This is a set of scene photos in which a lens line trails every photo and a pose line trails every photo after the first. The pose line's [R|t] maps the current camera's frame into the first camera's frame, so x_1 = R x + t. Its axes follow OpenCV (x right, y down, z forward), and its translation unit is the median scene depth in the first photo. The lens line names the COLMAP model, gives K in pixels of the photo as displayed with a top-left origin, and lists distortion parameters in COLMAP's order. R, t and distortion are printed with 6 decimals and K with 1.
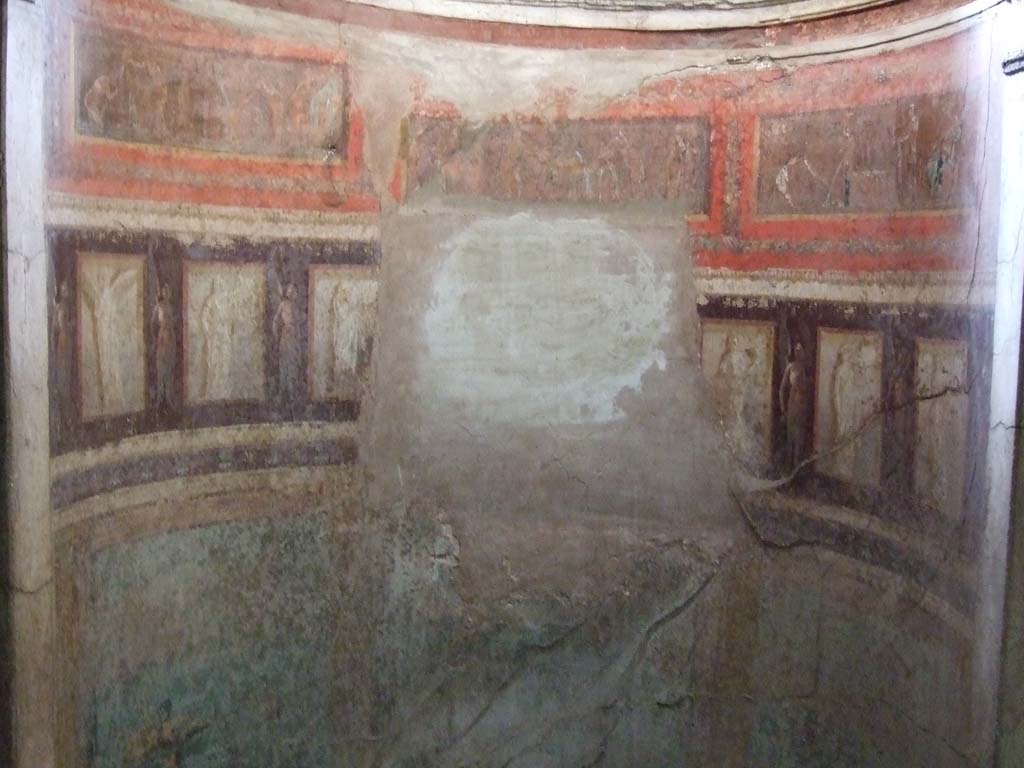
lens RADIAL K [[1357.7, 0, 512.0], [0, 1357.7, 384.0], [0, 0, 1]] dist [-0.092521, 0.002218]
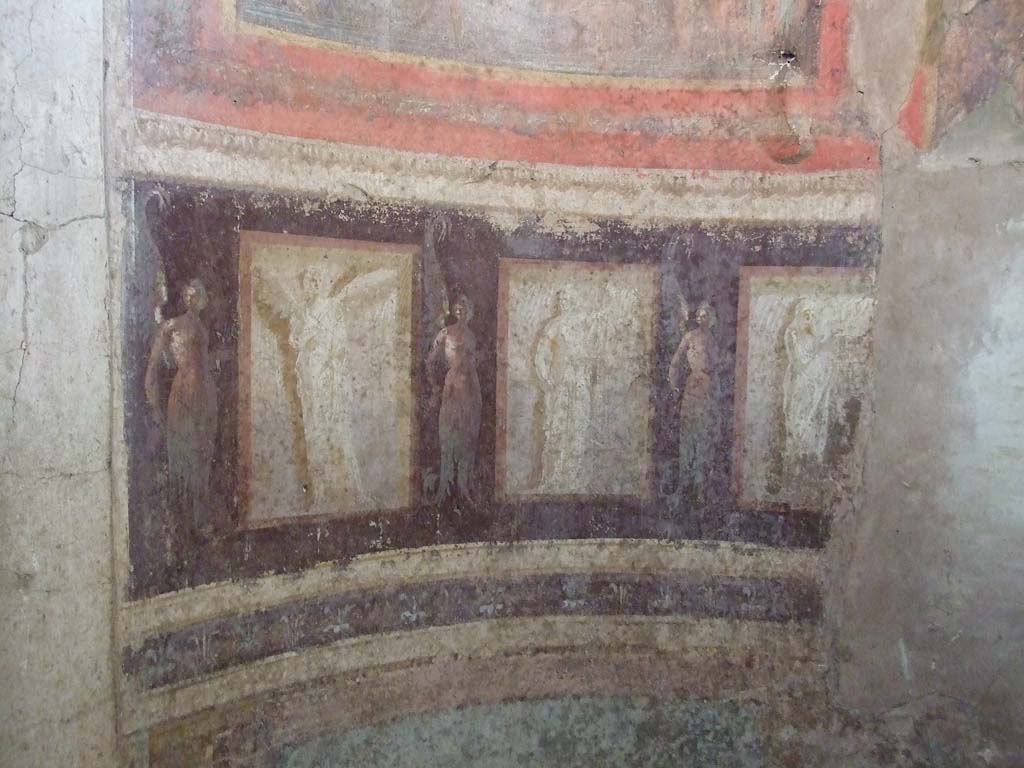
lens RADIAL K [[842.4, 0, 515.0], [0, 842.4, 374.9], [0, 0, 1]] dist [-0.068434, 0.063317]
pose [[0.804626, 0.033187, -0.592854, -0.016673], [-0.055181, 0.998295, -0.019010, -0.031709], [0.591213, 0.048010, 0.805085, 0.670953]]
